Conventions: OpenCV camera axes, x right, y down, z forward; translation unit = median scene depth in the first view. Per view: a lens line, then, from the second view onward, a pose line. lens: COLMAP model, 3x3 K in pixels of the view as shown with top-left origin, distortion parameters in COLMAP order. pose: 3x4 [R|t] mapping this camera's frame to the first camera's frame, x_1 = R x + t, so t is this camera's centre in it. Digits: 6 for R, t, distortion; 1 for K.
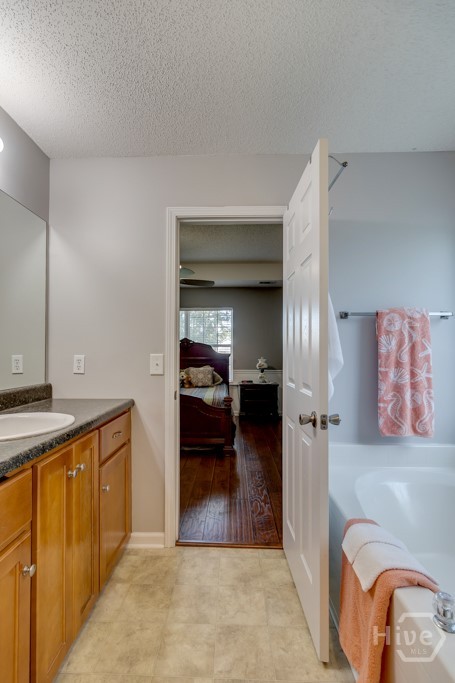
lens RADIAL K [[317.7, 0, 218.9], [0, 317.7, 343.0], [0, 0, 1]] dist [0.000138, -0.000015]
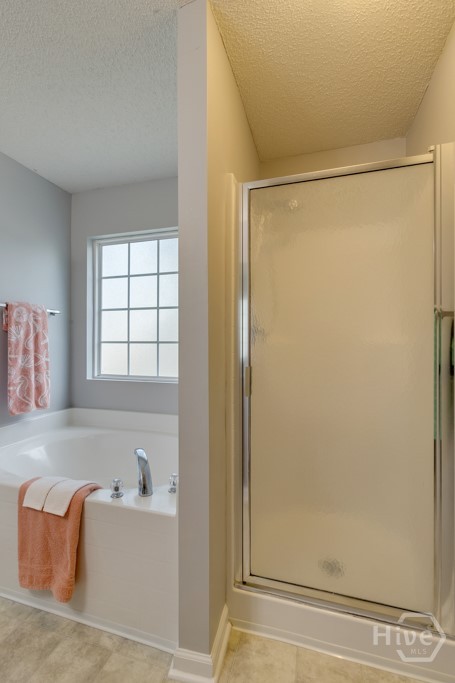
lens RADIAL K [[317.7, 0, 218.9], [0, 317.7, 343.0], [0, 0, 1]] dist [0.000138, -0.000015]
pose [[0.263779, 0.000067, 0.964583, -0.368442], [-0.021877, 0.999743, 0.005913, 0.014592], [-0.964335, -0.022662, 0.263713, 0.013116]]
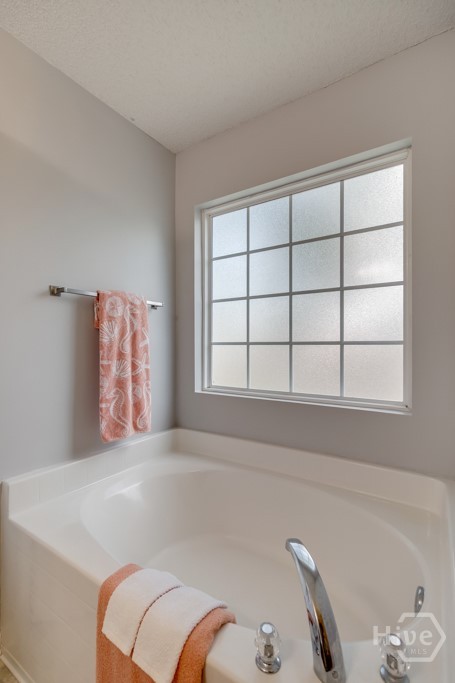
lens RADIAL K [[317.3, 0, 214.5], [0, 317.3, 346.8], [0, 0, 1]] dist [0.000780, 0.000112]
pose [[0.544352, -0.005796, 0.838837, -0.023139], [-0.014890, 0.999752, 0.016571, 0.024294], [-0.838725, -0.021511, 0.544130, 0.313903]]
